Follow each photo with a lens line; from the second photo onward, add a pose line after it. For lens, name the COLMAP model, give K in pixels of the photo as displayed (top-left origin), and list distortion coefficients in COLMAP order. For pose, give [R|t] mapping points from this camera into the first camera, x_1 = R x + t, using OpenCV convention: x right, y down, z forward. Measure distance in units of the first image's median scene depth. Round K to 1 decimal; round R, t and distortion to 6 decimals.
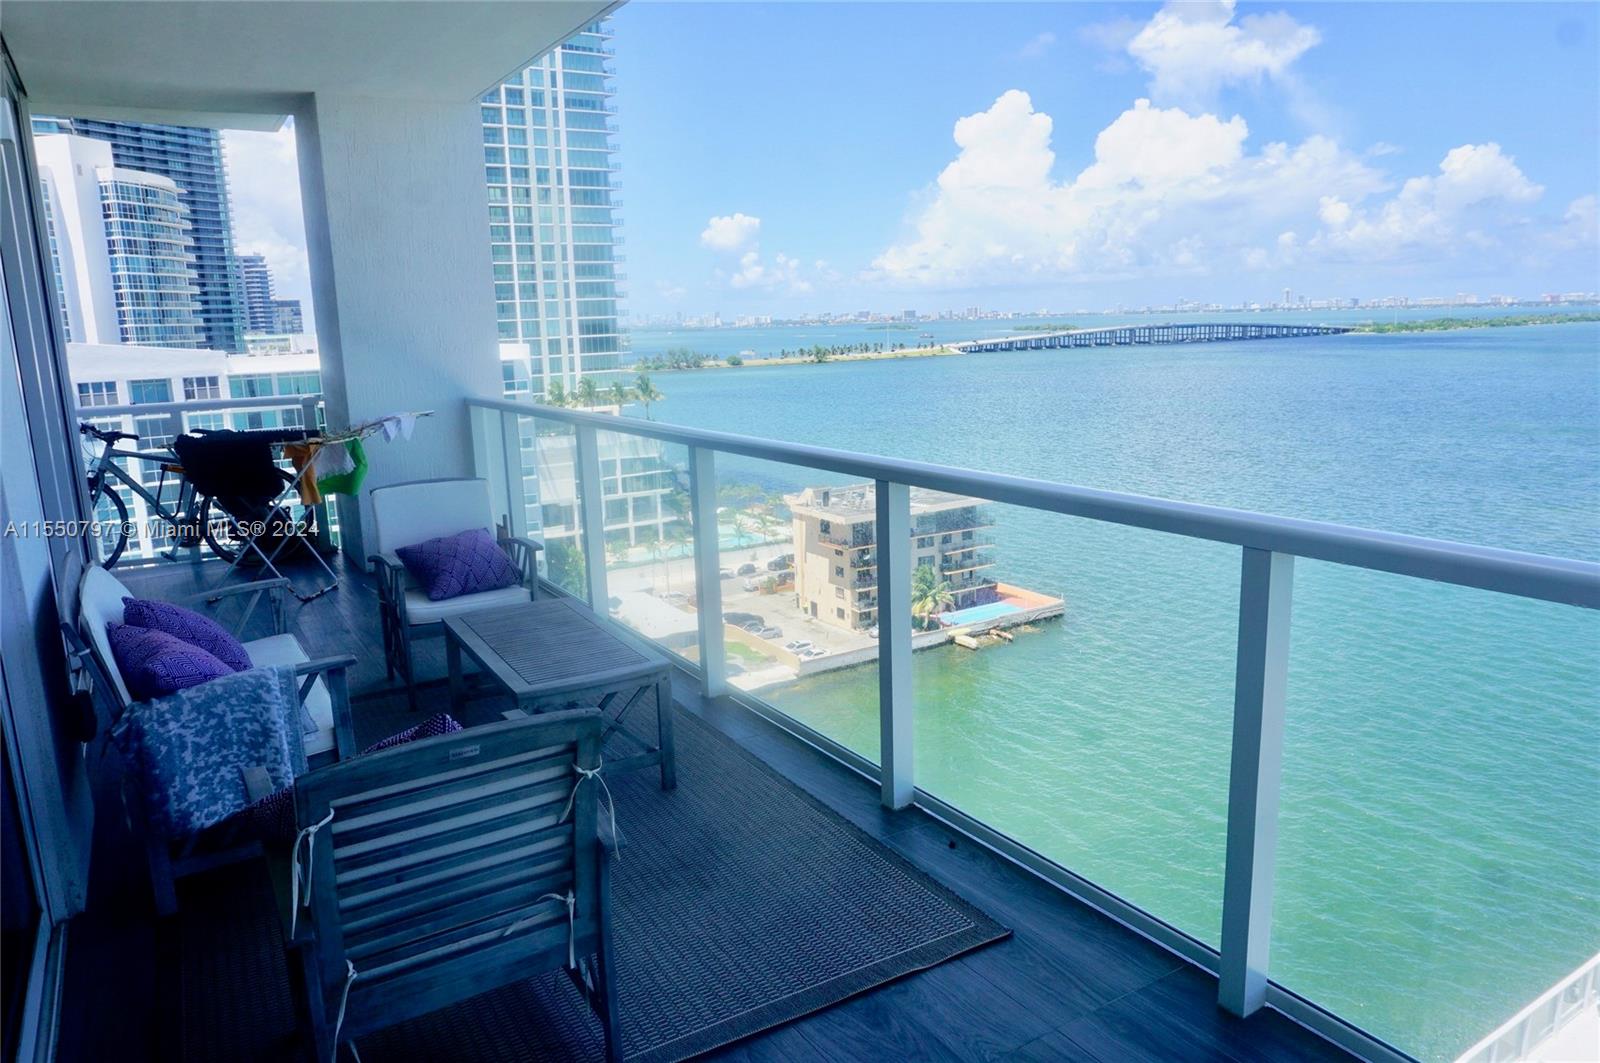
lens RADIAL K [[1077.6, 0, 800.0], [0, 1077.6, 531.5], [0, 0, 1]] dist [-0.044490, 0.040846]
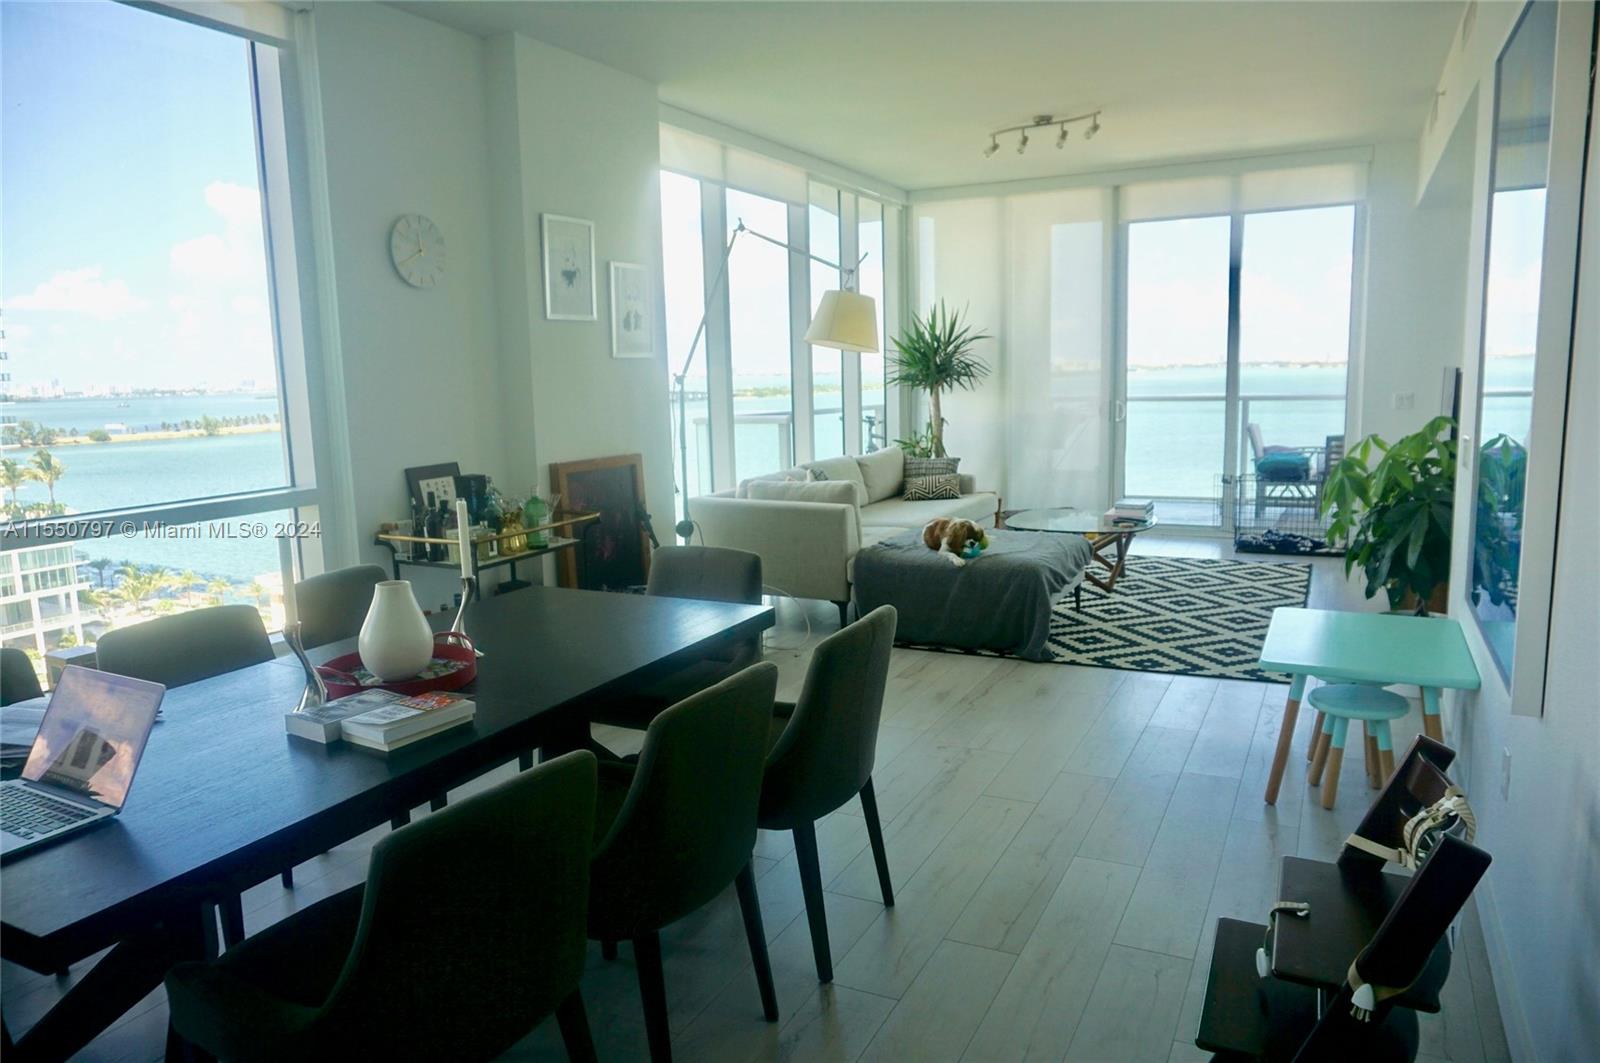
lens RADIAL K [[1077.6, 0, 800.0], [0, 1077.6, 531.5], [0, 0, 1]] dist [-0.044490, 0.040846]
pose [[0.853023, -0.068013, 0.517422, -0.029114], [0.100228, 0.994365, -0.034532, 0.001914], [-0.512158, 0.081317, 0.855033, -0.003202]]
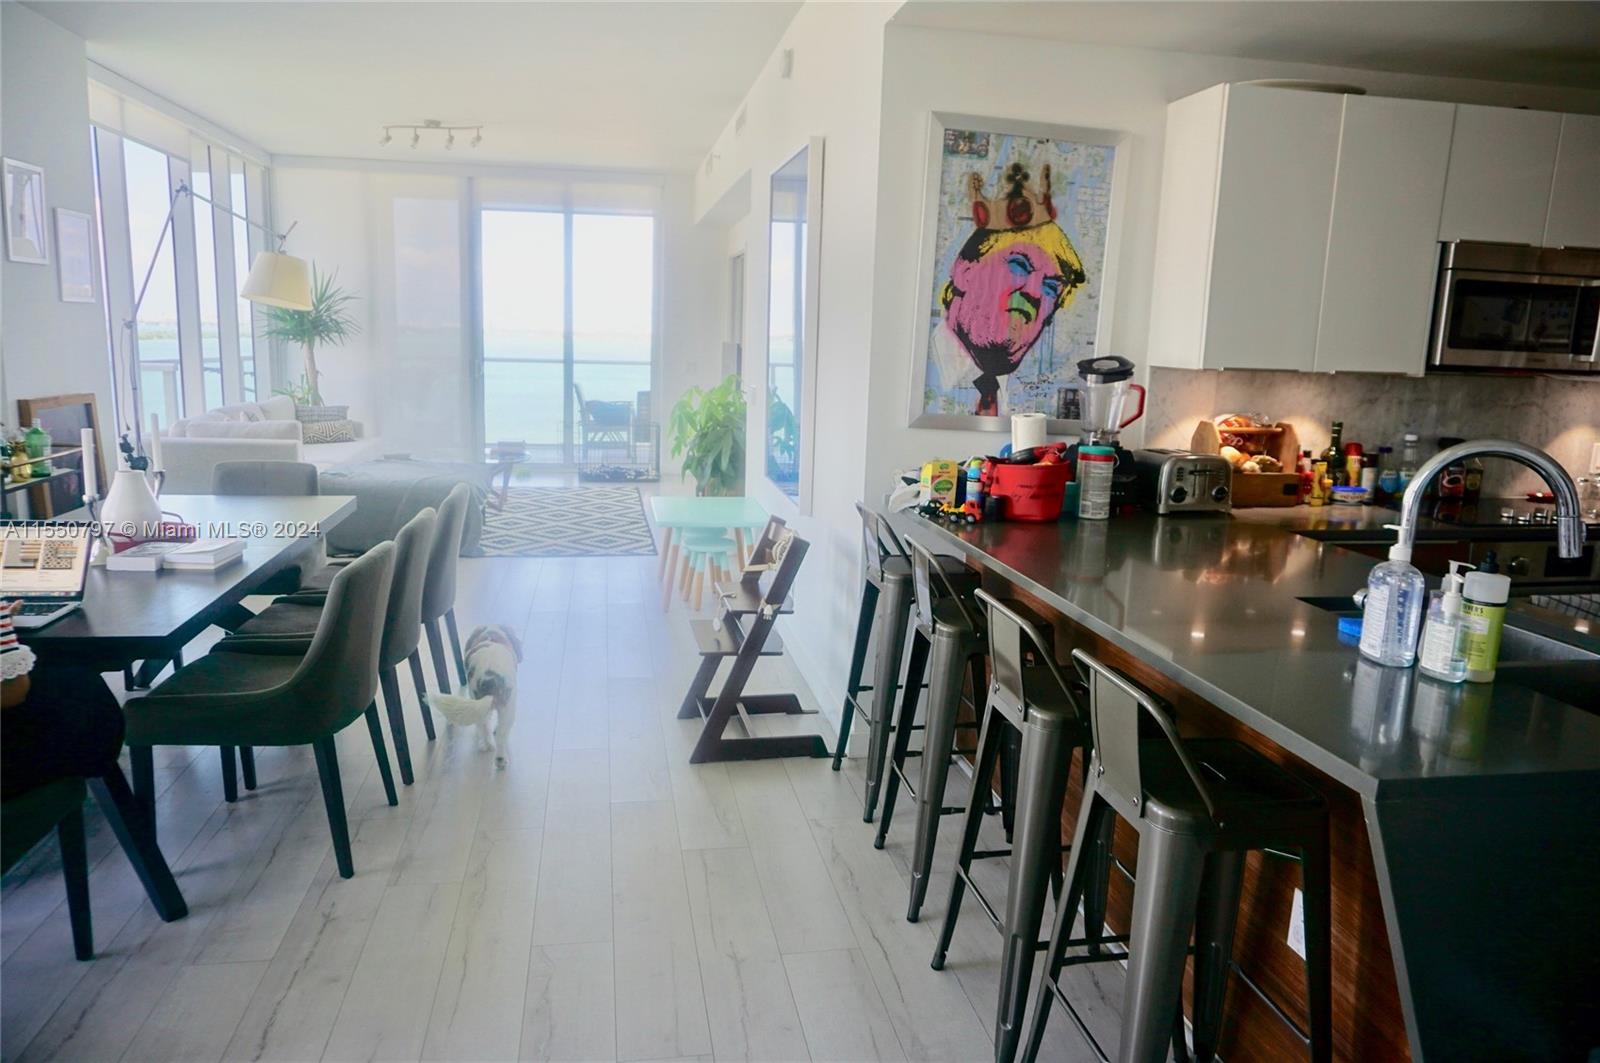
lens RADIAL K [[1077.6, 0, 800.0], [0, 1077.6, 531.5], [0, 0, 1]] dist [-0.044490, 0.040846]
pose [[0.363993, -0.125504, 0.922907, -0.425793], [0.139487, 0.987050, 0.079214, 0.034721], [-0.920898, 0.099900, 0.376786, -0.121249]]
